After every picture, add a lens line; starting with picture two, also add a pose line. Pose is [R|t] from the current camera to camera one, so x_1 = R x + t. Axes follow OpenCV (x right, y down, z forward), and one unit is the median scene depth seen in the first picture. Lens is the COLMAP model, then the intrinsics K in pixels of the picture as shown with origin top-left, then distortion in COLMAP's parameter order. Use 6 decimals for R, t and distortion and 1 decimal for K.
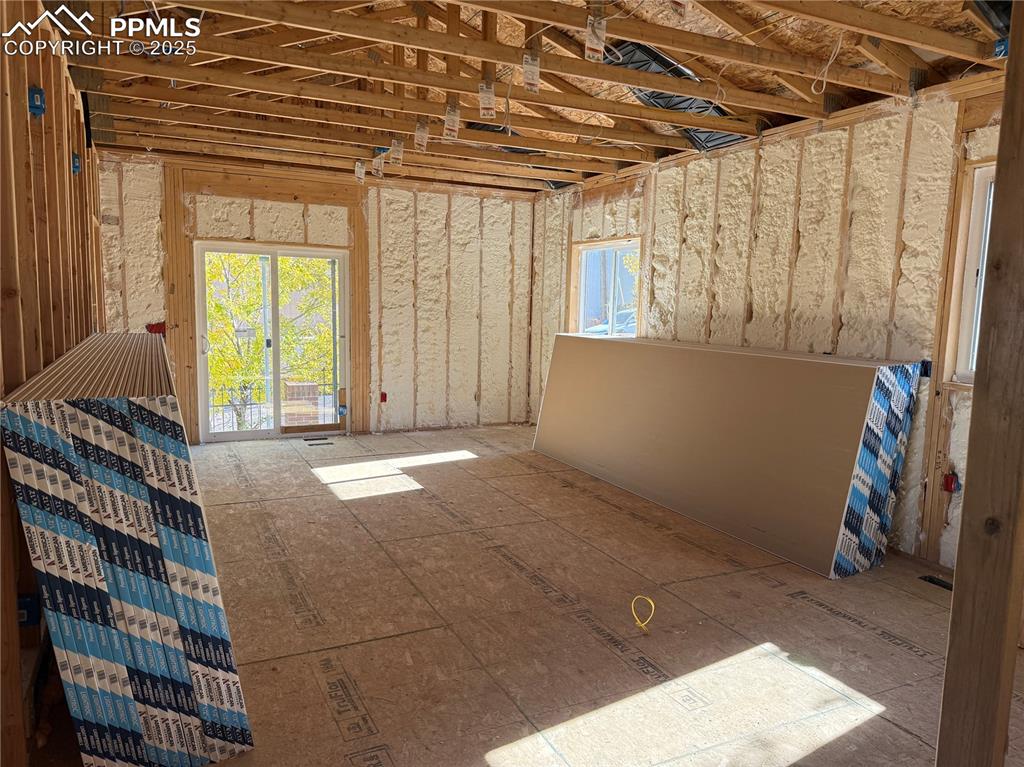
lens RADIAL K [[713.1, 0, 512.0], [0, 713.1, 383.5], [0, 0, 1]] dist [0.188313, -0.283620]
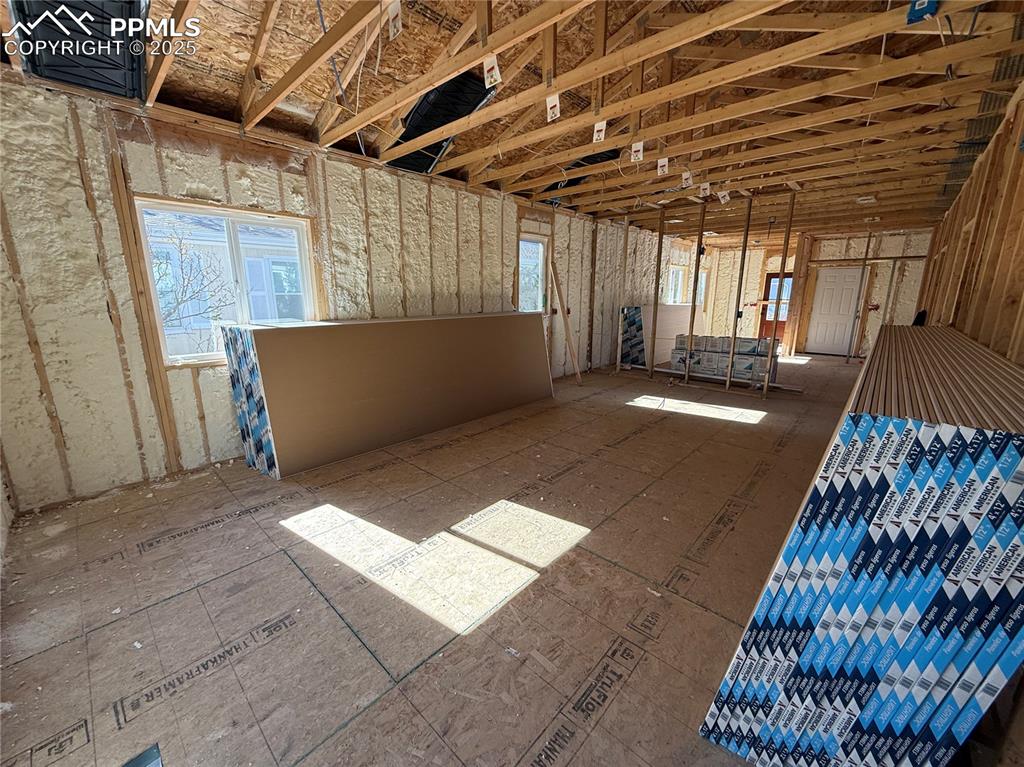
lens RADIAL K [[402.7, 0, 512.0], [0, 402.7, 383.5], [0, 0, 1]] dist [-0.002143, -0.000050]
pose [[-0.360502, -0.230670, 0.903786, -0.539221], [0.097127, 0.954389, 0.282327, -0.133466], [-0.927688, 0.189562, -0.321655, 1.100602]]
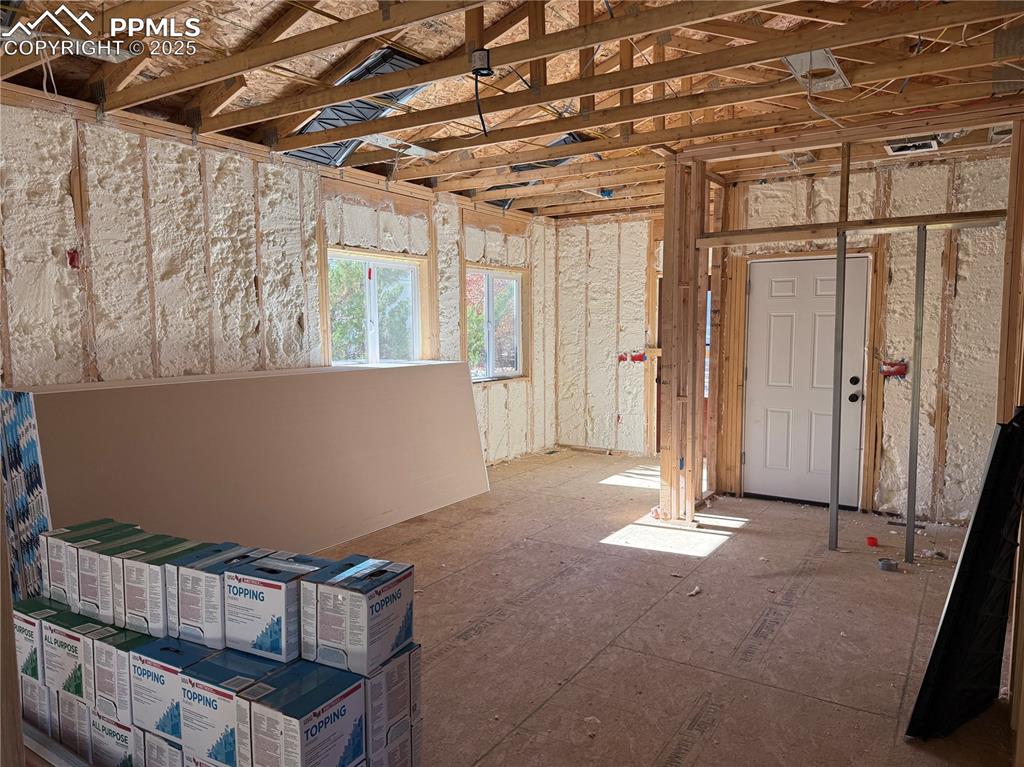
lens RADIAL K [[713.1, 0, 512.0], [0, 713.1, 383.5], [0, 0, 1]] dist [0.188313, -0.283620]
pose [[-0.523755, -0.091306, 0.846962, -0.492269], [0.079825, 0.984604, 0.155508, -0.119507], [-0.848121, 0.149057, -0.508403, 0.993953]]
